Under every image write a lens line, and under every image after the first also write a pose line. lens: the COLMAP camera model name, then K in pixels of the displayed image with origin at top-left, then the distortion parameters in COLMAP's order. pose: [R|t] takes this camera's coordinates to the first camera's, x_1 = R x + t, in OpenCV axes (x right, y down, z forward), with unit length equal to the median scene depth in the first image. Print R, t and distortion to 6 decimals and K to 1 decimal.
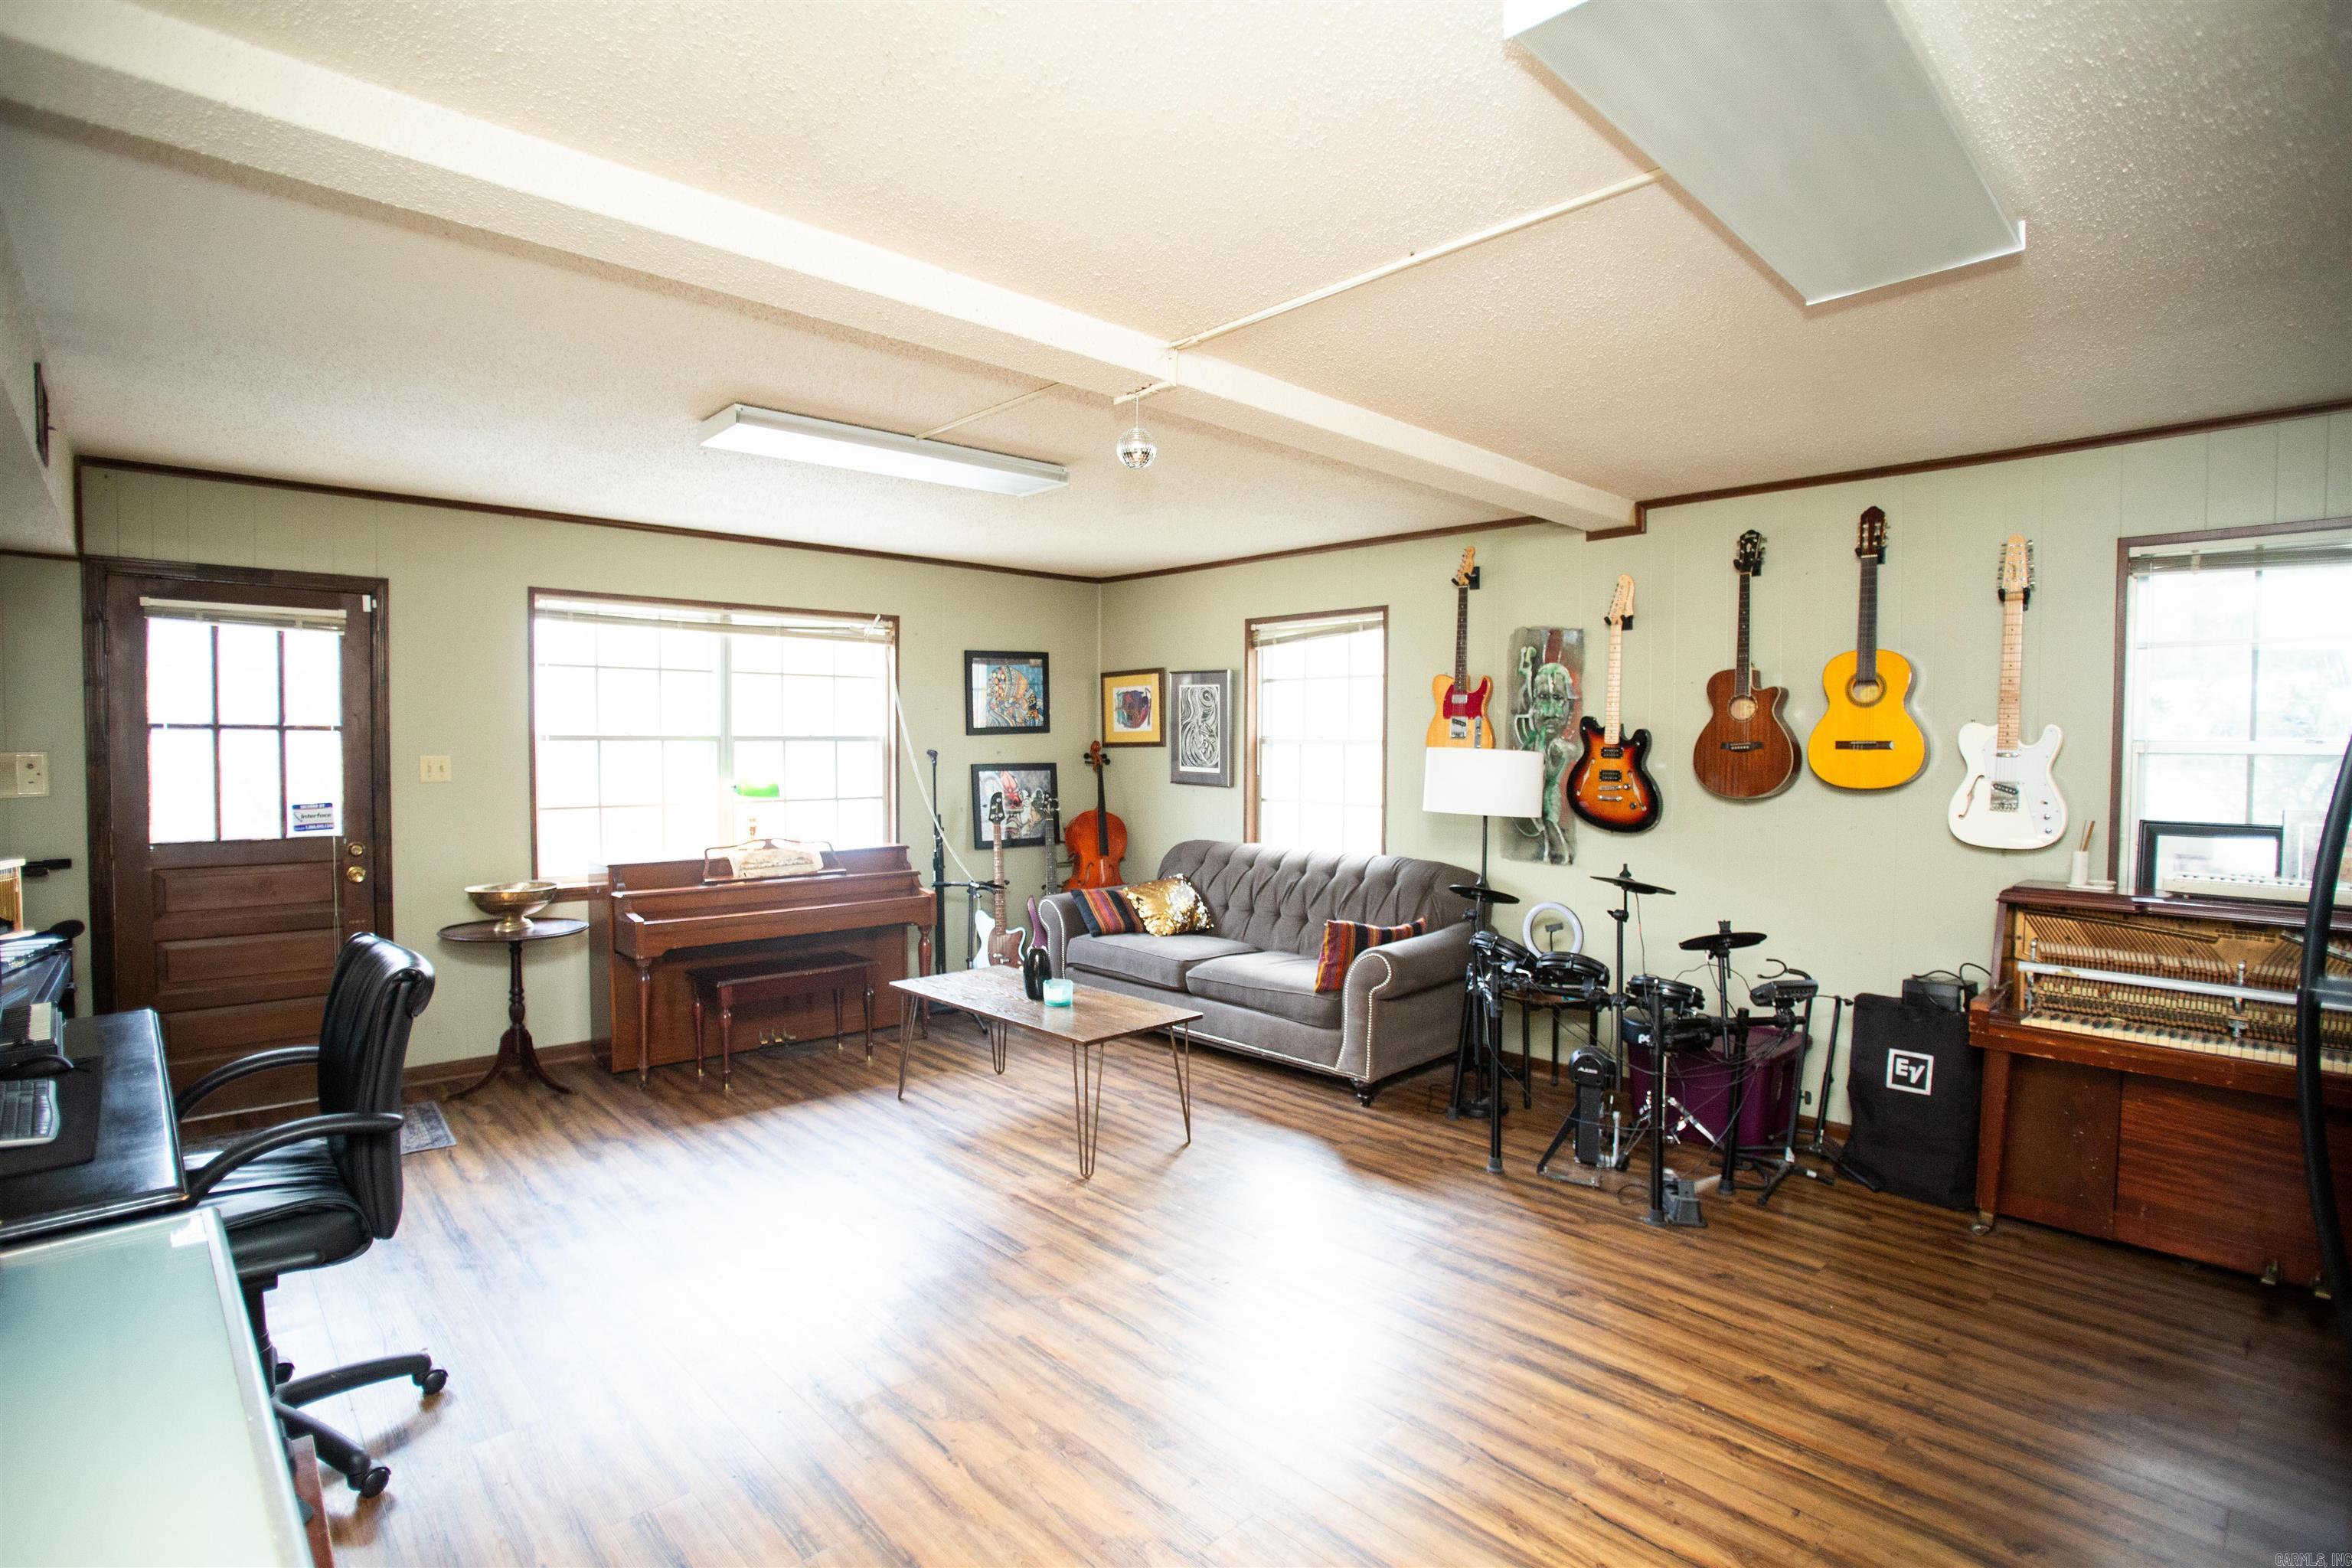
lens RADIAL K [[1148.9, 0, 1160.7], [0, 1148.9, 789.5], [0, 0, 1]] dist [-0.083238, 0.036139]
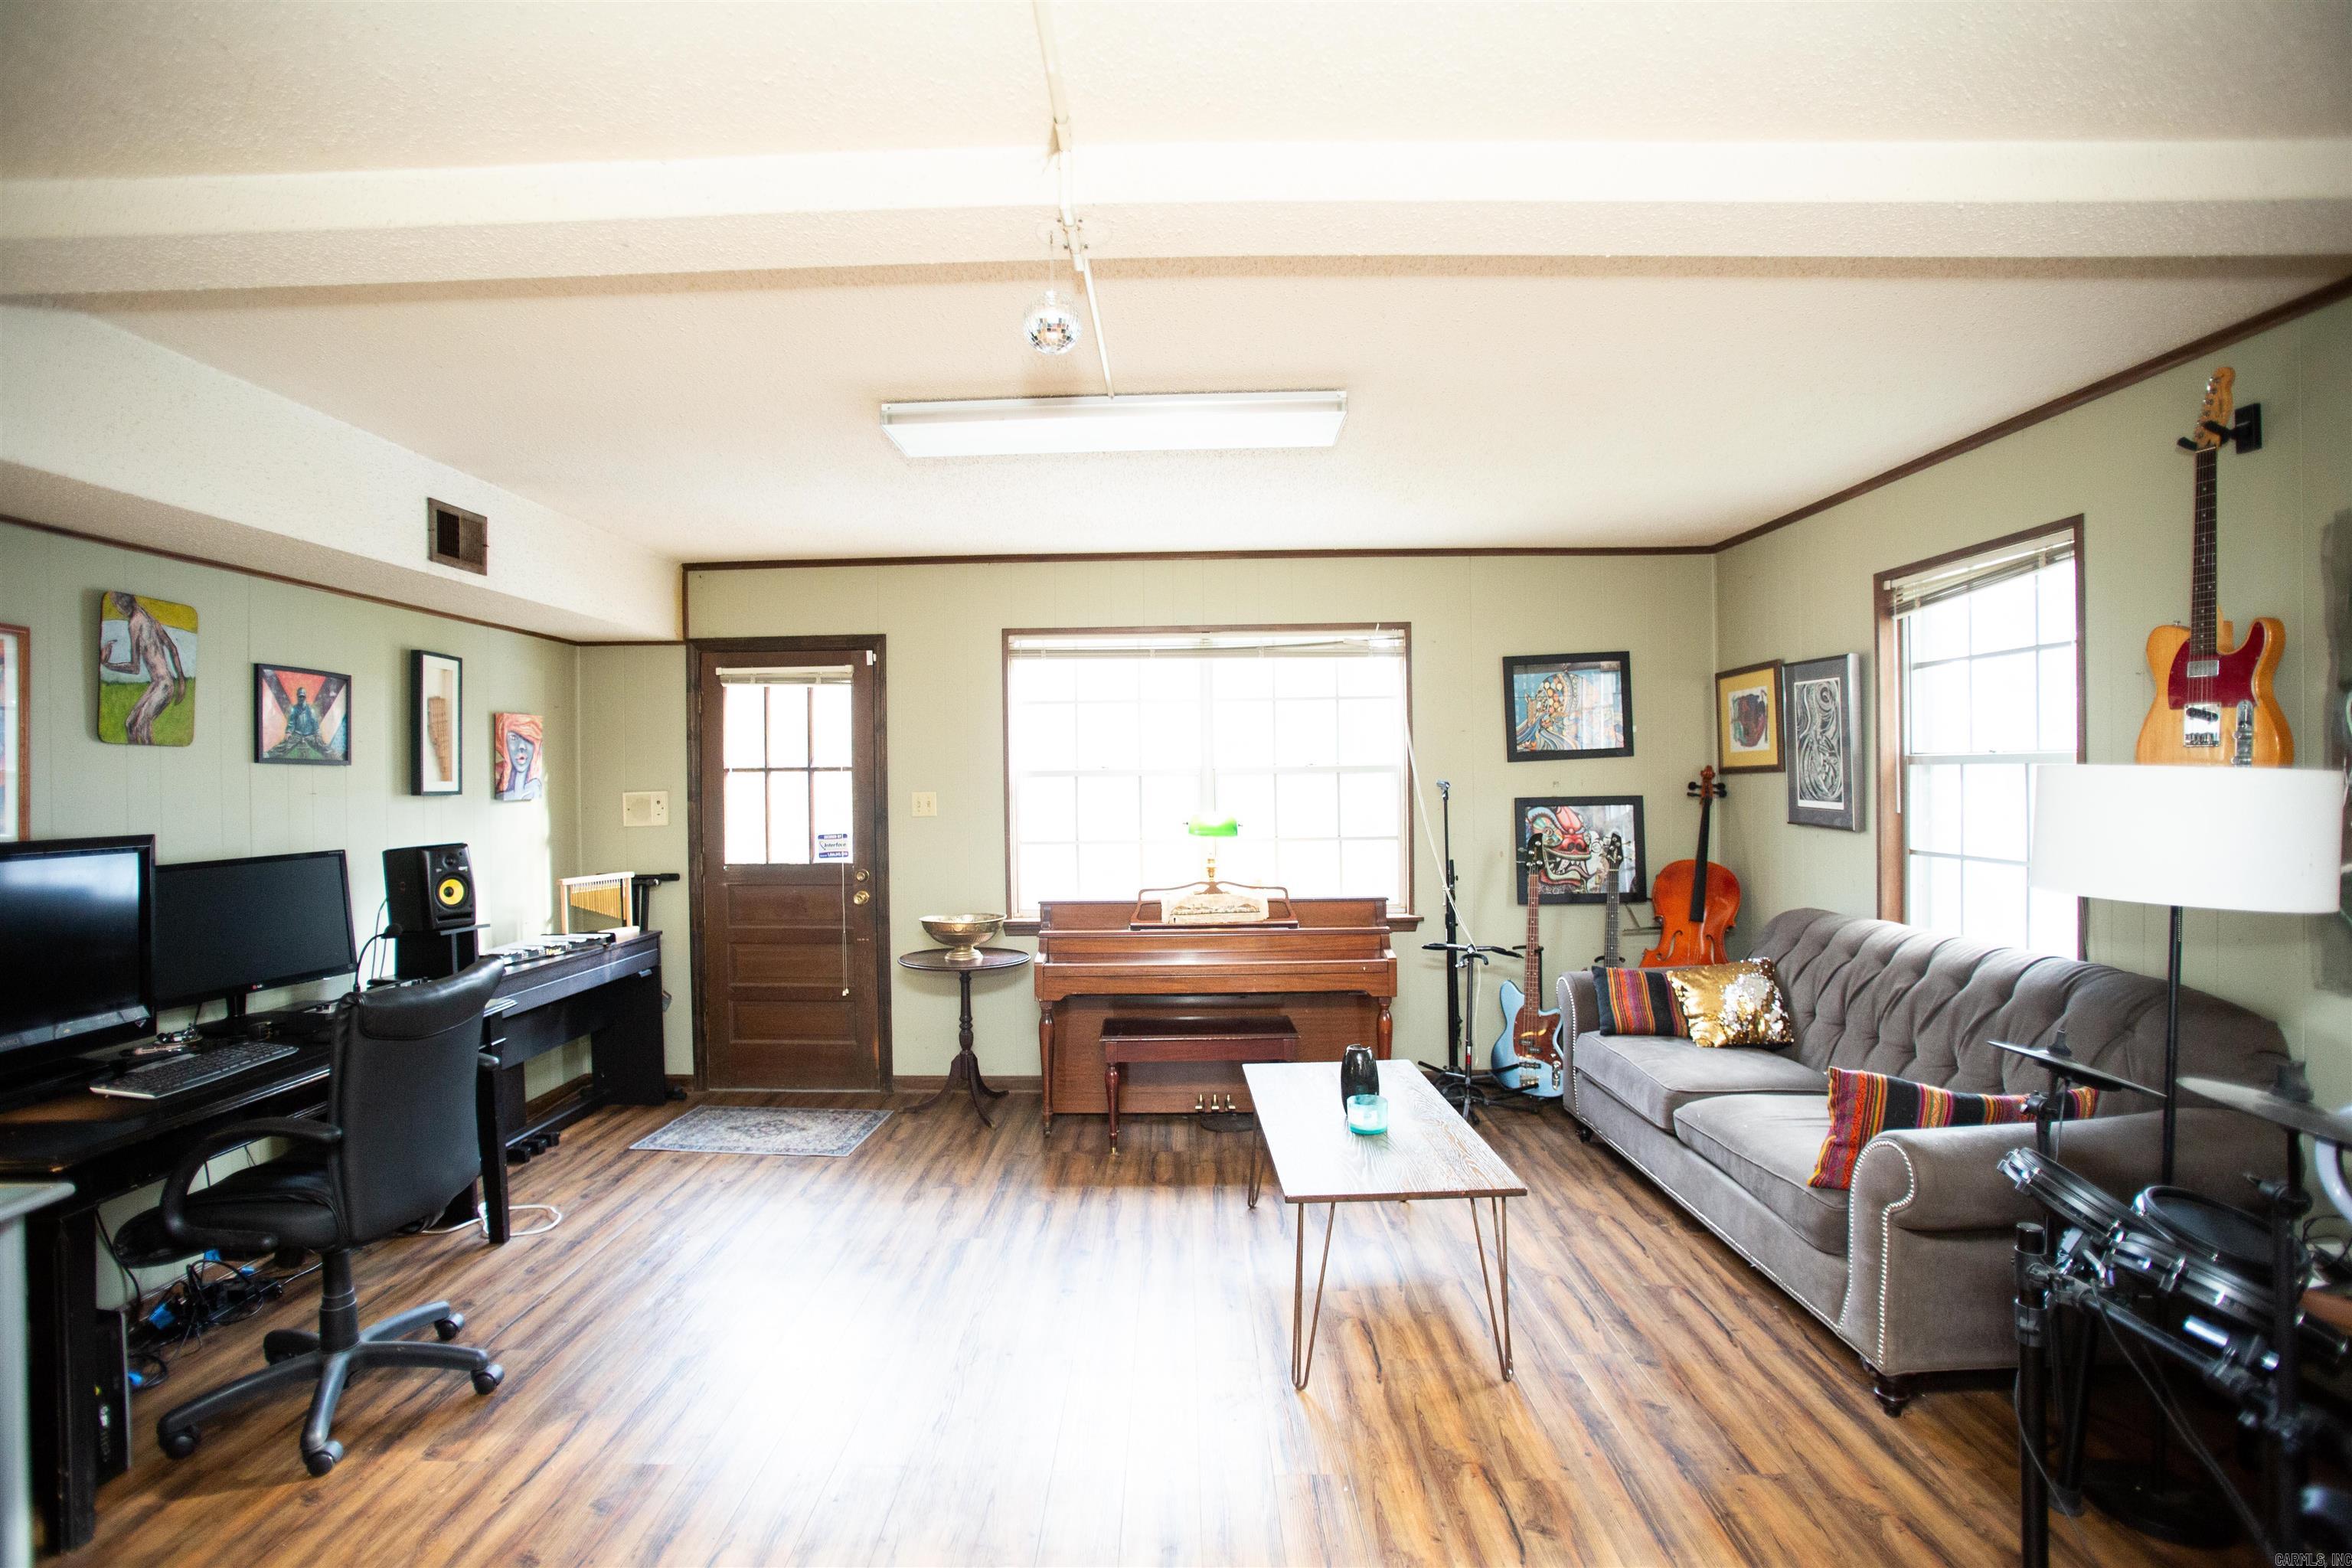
lens RADIAL K [[1153.2, 0, 1176.0], [0, 1153.2, 784.0], [0, 0, 1]] dist [-0.094380, 0.052178]
pose [[0.726287, -0.011749, -0.687291, 0.269328], [-0.010631, 0.999542, -0.028321, -0.008264], [0.687309, 0.027876, 0.725830, 0.323830]]
